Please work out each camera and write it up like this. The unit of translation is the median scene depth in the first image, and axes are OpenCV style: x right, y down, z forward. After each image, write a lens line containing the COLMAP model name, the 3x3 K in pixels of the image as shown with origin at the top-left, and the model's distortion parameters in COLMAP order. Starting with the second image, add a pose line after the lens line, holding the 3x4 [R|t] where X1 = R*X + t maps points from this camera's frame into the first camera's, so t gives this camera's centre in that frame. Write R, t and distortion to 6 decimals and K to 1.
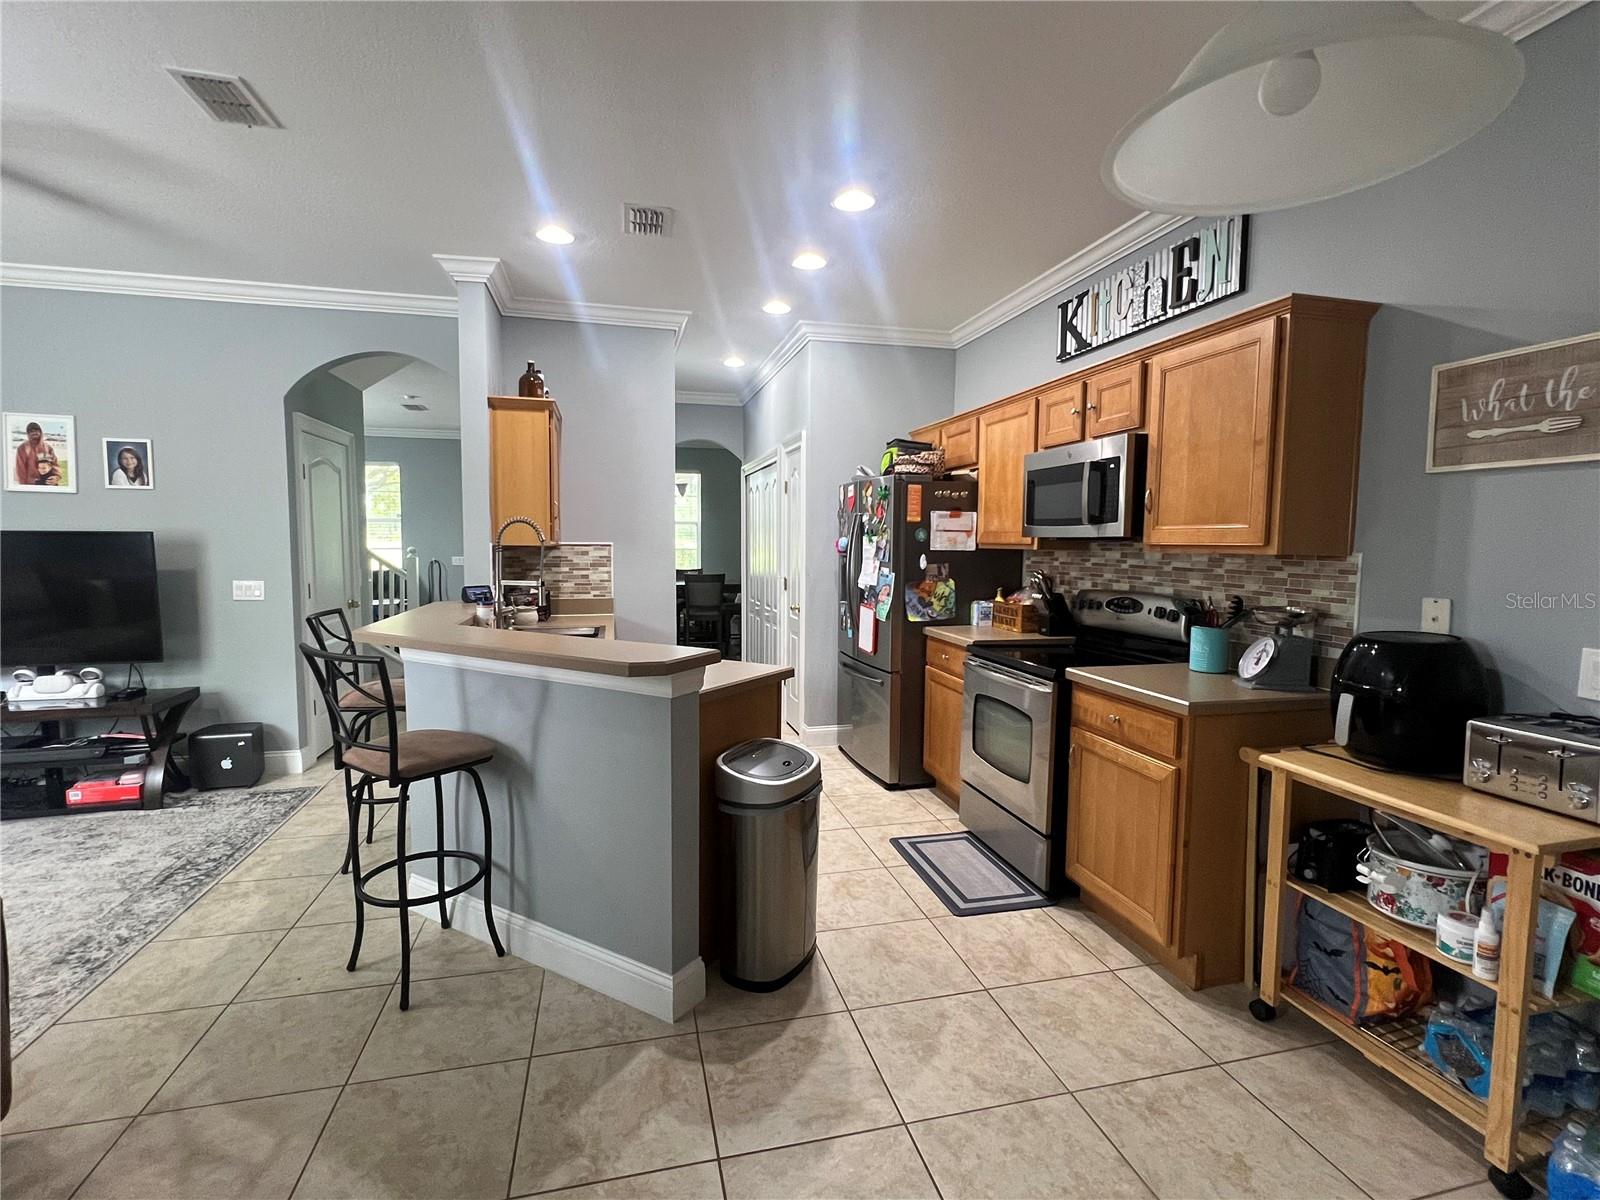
lens RADIAL K [[749.3, 0, 792.2], [0, 749.3, 596.5], [0, 0, 1]] dist [-0.002324, 0.000854]
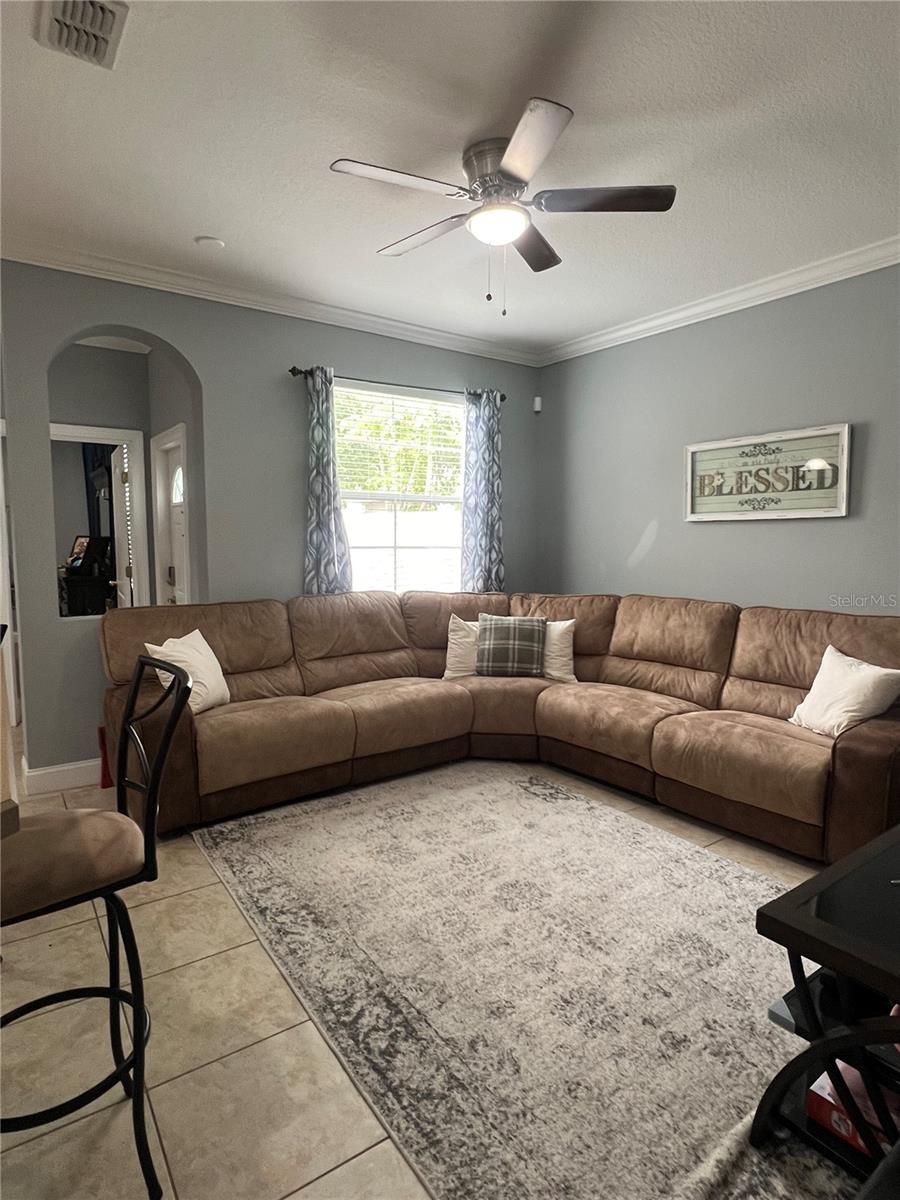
lens RADIAL K [[661.1, 0, 446.8], [0, 661.1, 599.4], [0, 0, 1]] dist [-0.007677, 0.002617]
pose [[-0.932415, 0.020734, -0.360794, -0.536477], [-0.042191, 0.985281, 0.165656, -0.090929], [0.358918, 0.169682, -0.917816, 1.235298]]
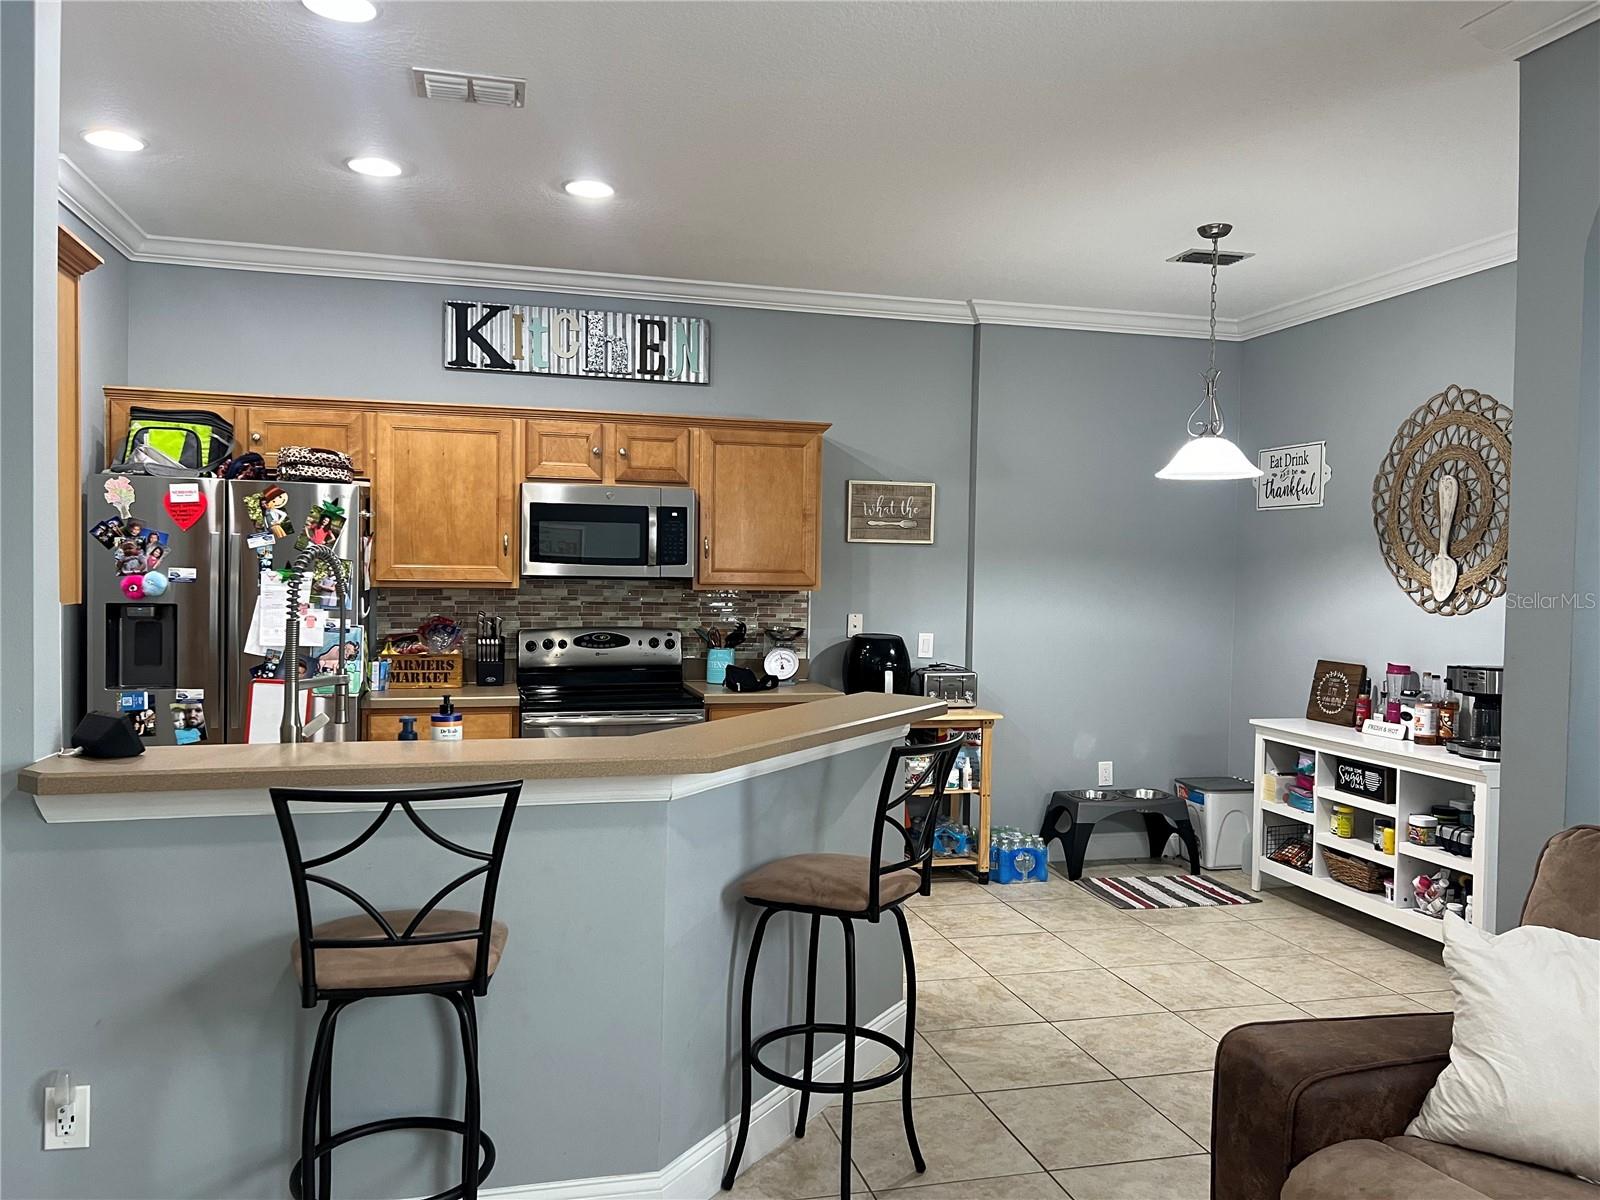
lens RADIAL K [[1206.8, 0, 802.0], [0, 1206.8, 598.6], [0, 0, 1]] dist [0.014878, -0.000806]
pose [[-0.021965, -0.032153, 0.999242, -1.069152], [0.058101, 0.997752, 0.033383, -0.075016], [-0.998069, 0.058790, -0.020048, 0.657818]]
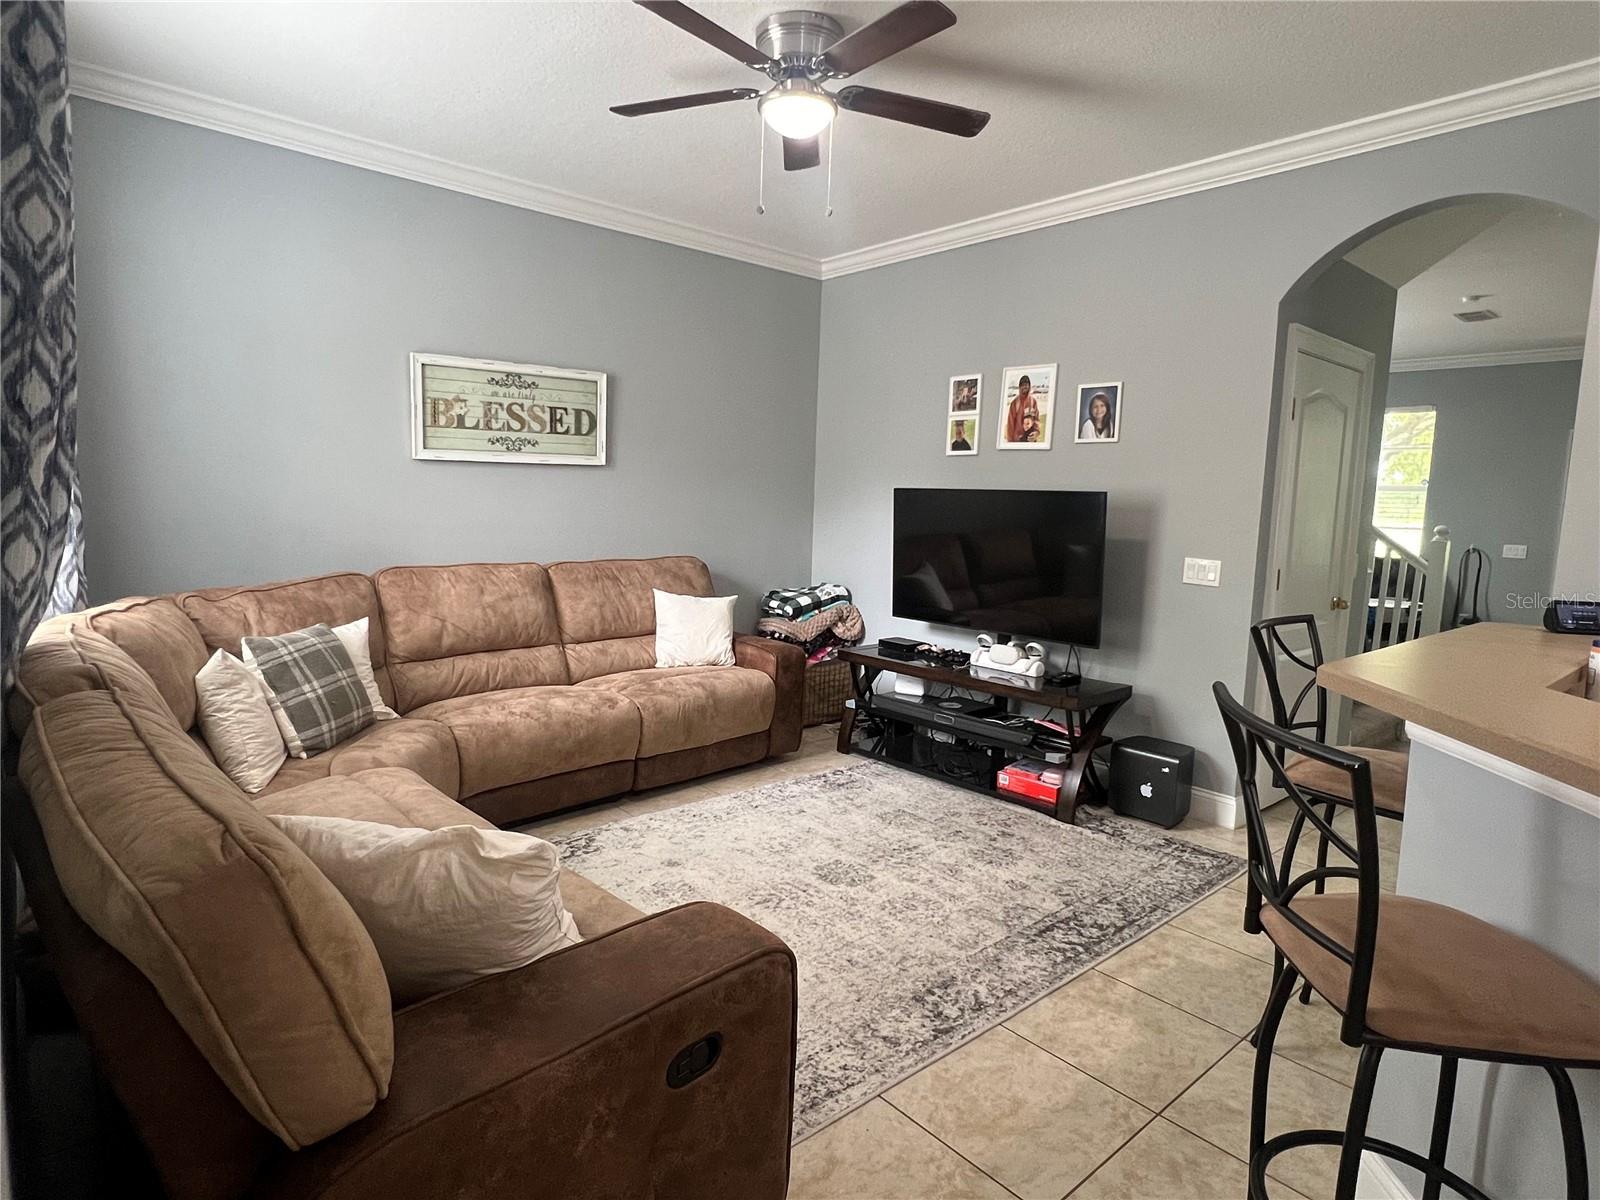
lens RADIAL K [[881.5, 0, 802.0], [0, 881.5, 597.4], [0, 0, 1]] dist [-0.007677, 0.002617]
pose [[0.461380, 0.109386, -0.880434, -0.144790], [-0.096052, 0.992696, 0.072998, -0.009783], [0.881988, 0.050888, 0.468516, 0.260544]]
